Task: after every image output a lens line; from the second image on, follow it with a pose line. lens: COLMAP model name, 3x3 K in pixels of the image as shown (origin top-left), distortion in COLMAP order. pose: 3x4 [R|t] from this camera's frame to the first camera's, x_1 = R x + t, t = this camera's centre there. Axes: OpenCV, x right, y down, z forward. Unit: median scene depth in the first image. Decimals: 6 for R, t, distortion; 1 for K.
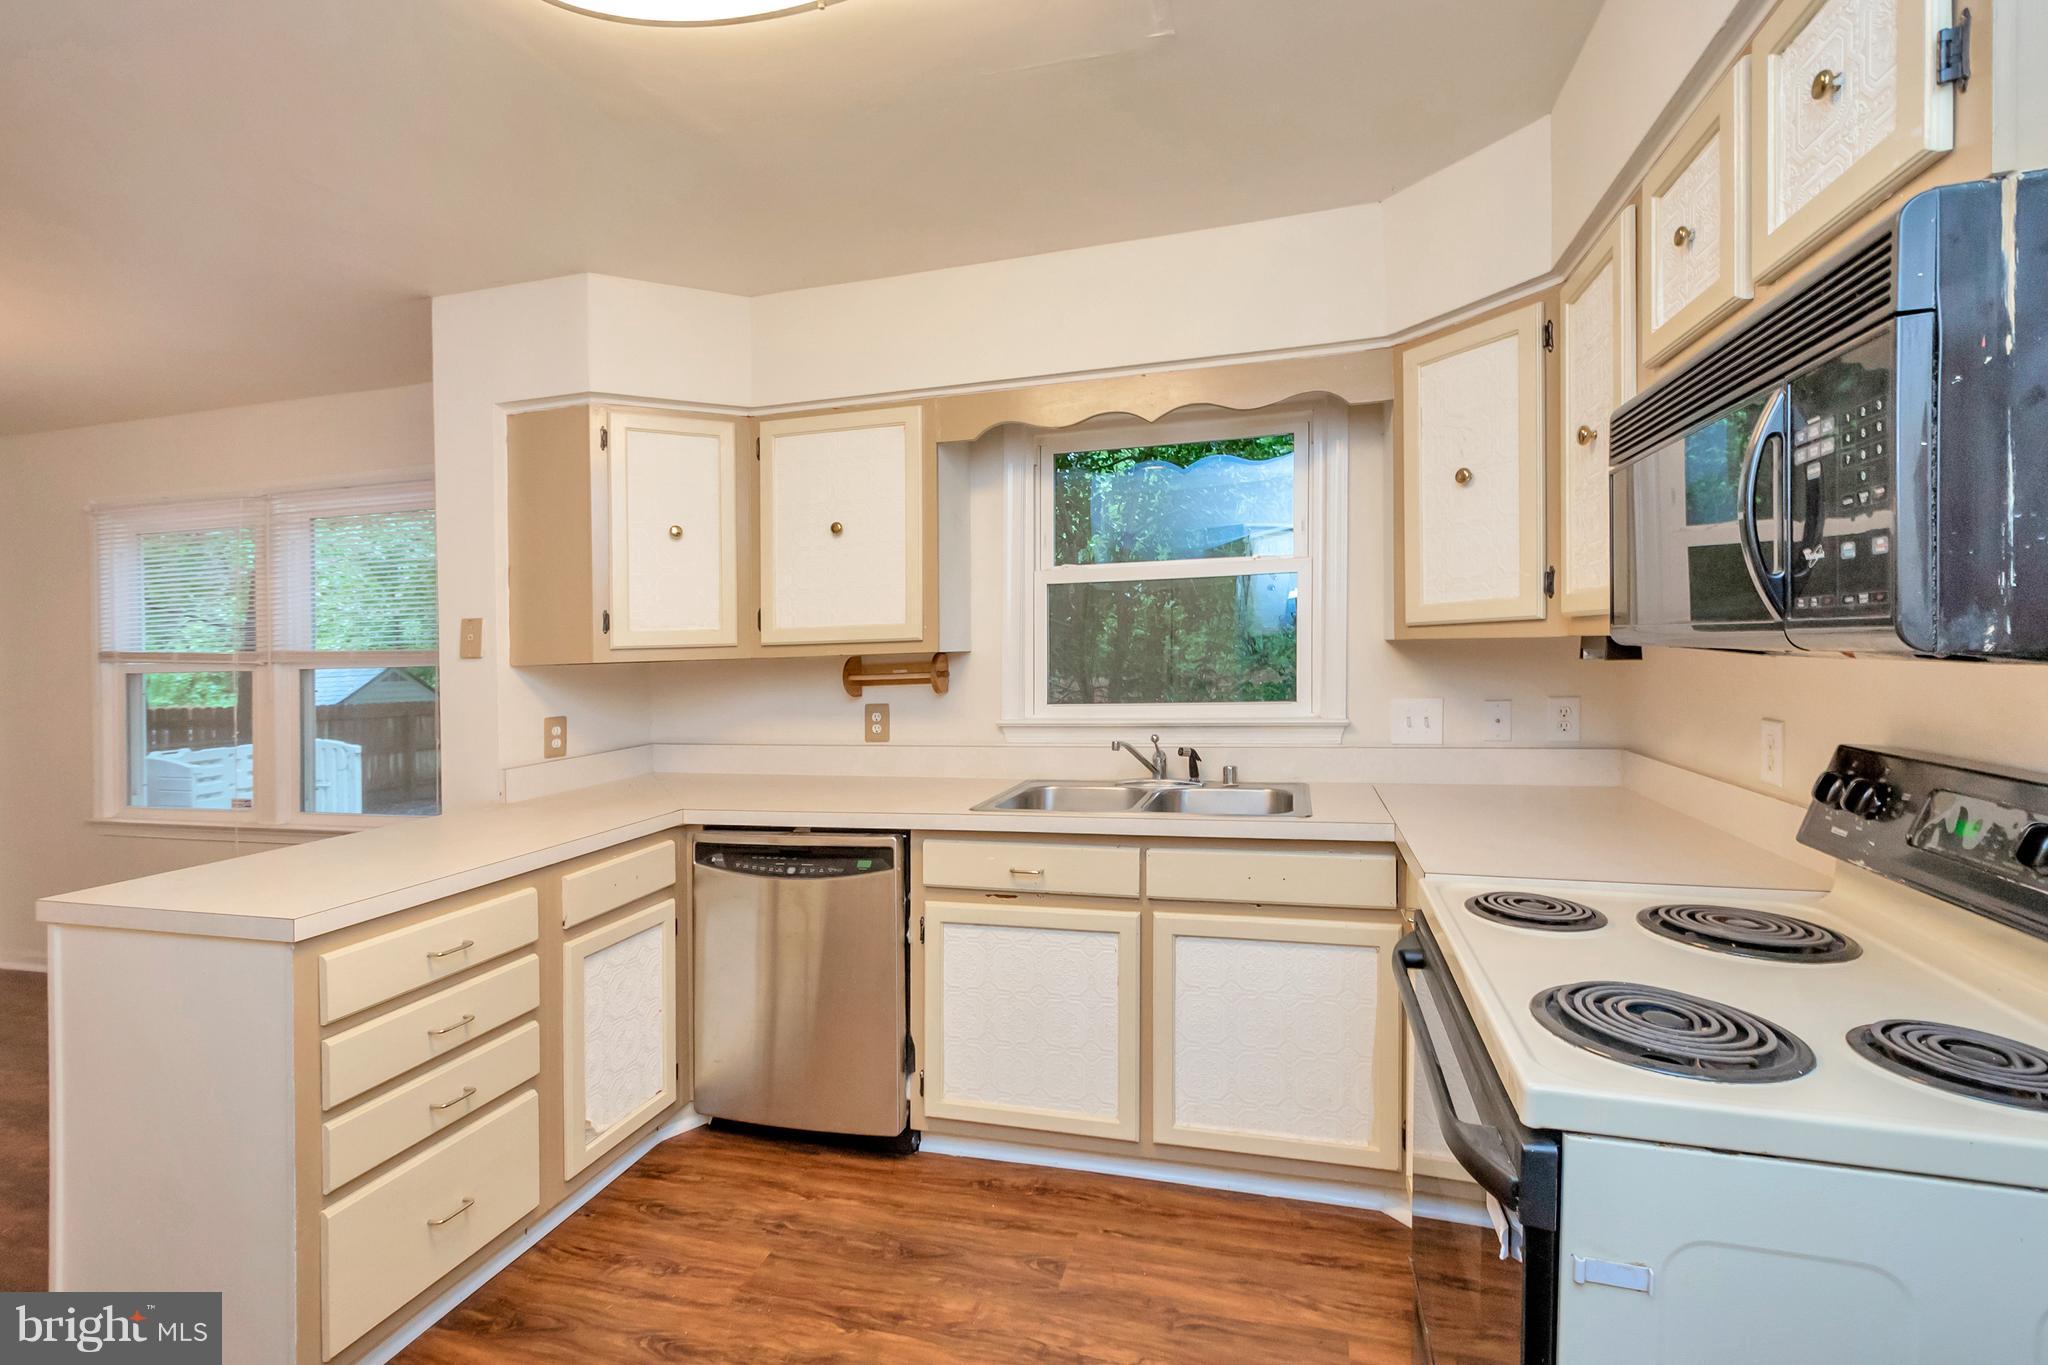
lens RADIAL K [[914.2, 0, 1050.0], [0, 914.2, 679.1], [0, 0, 1]] dist [-0.003631, -0.000933]
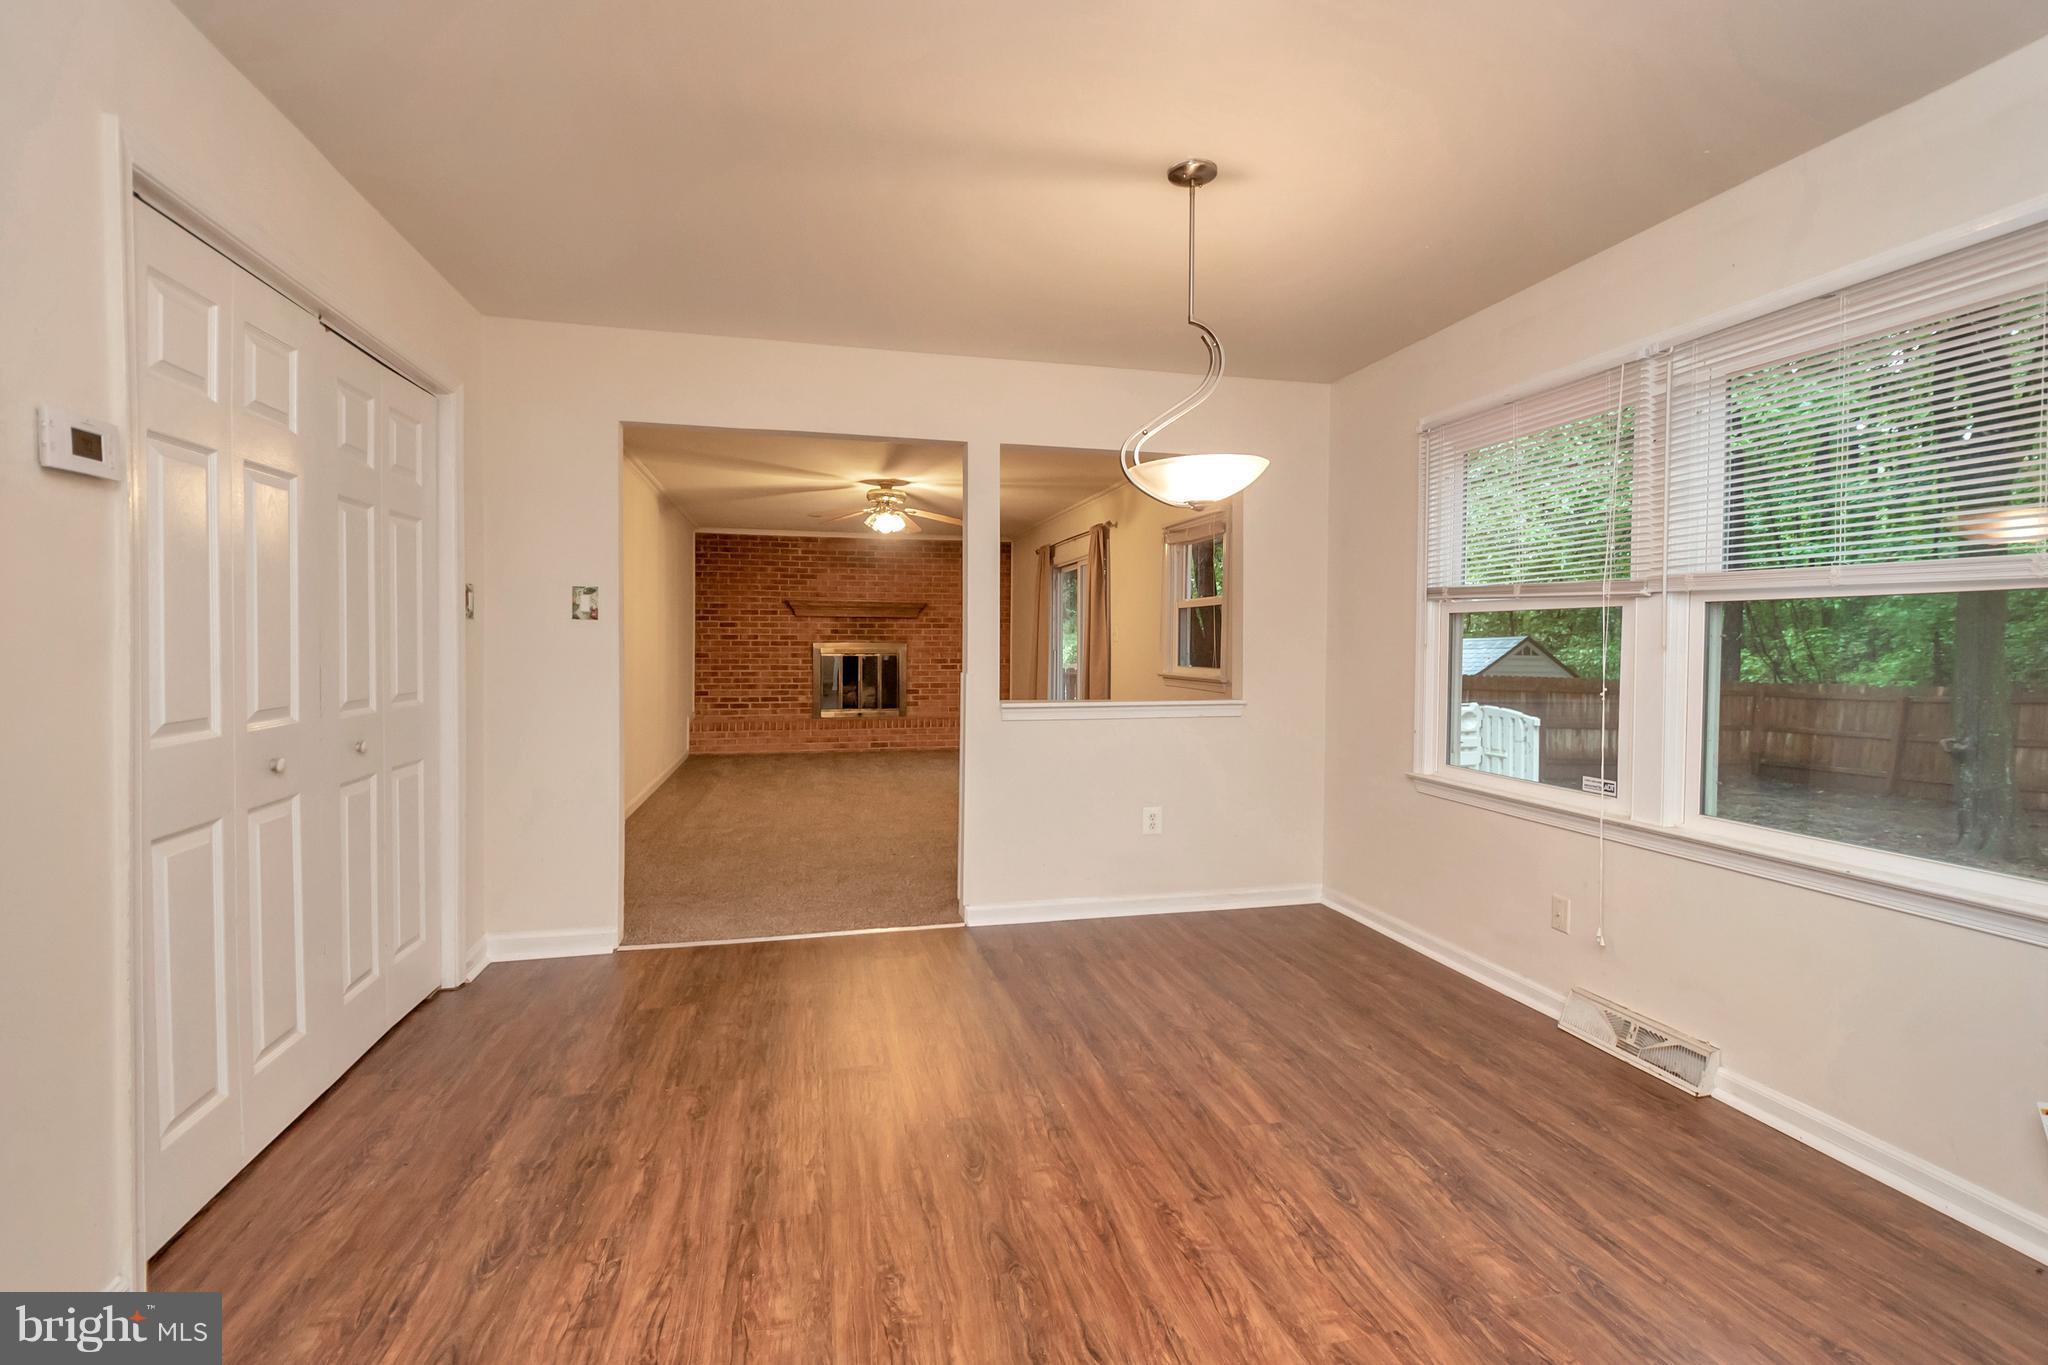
lens RADIAL K [[927.8, 0, 1039.8], [0, 927.8, 621.9], [0, 0, 1]] dist [0.003225, -0.000536]
pose [[0.486881, 0.008744, -0.873424, -0.680310], [-0.048169, 0.998697, -0.016853, 0.058586], [0.872139, 0.050277, 0.486668, 0.352843]]
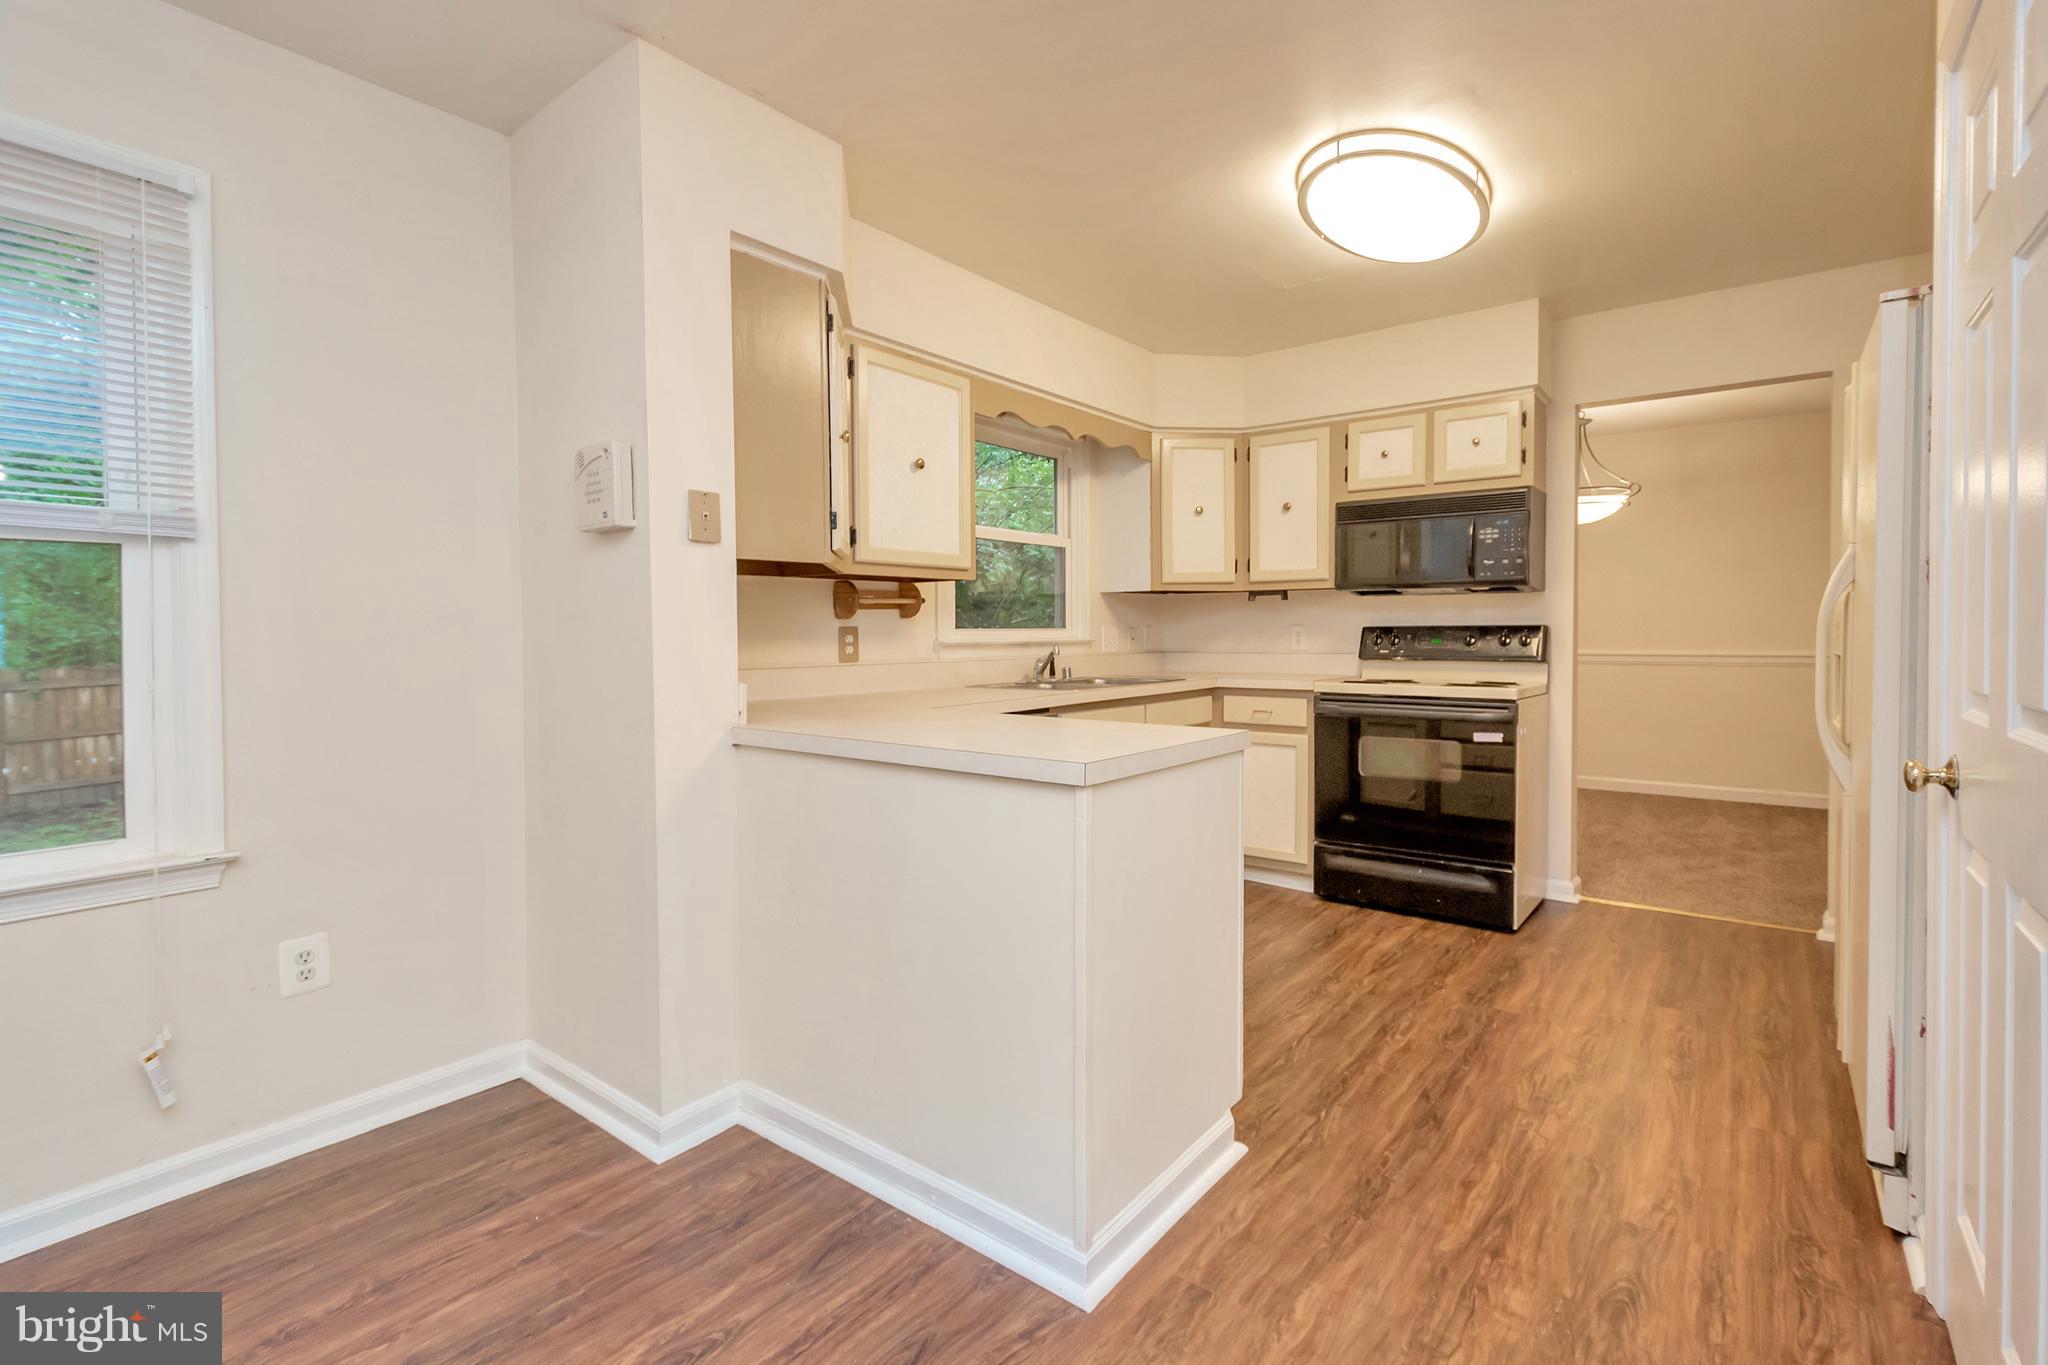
lens RADIAL K [[927.8, 0, 1039.8], [0, 927.8, 621.9], [0, 0, 1]] dist [0.003225, -0.000536]
pose [[0.387490, 0.033147, 0.921278, -1.347912], [0.029813, 0.998380, -0.048460, 0.098435], [-0.921392, 0.046244, 0.385874, 0.452705]]
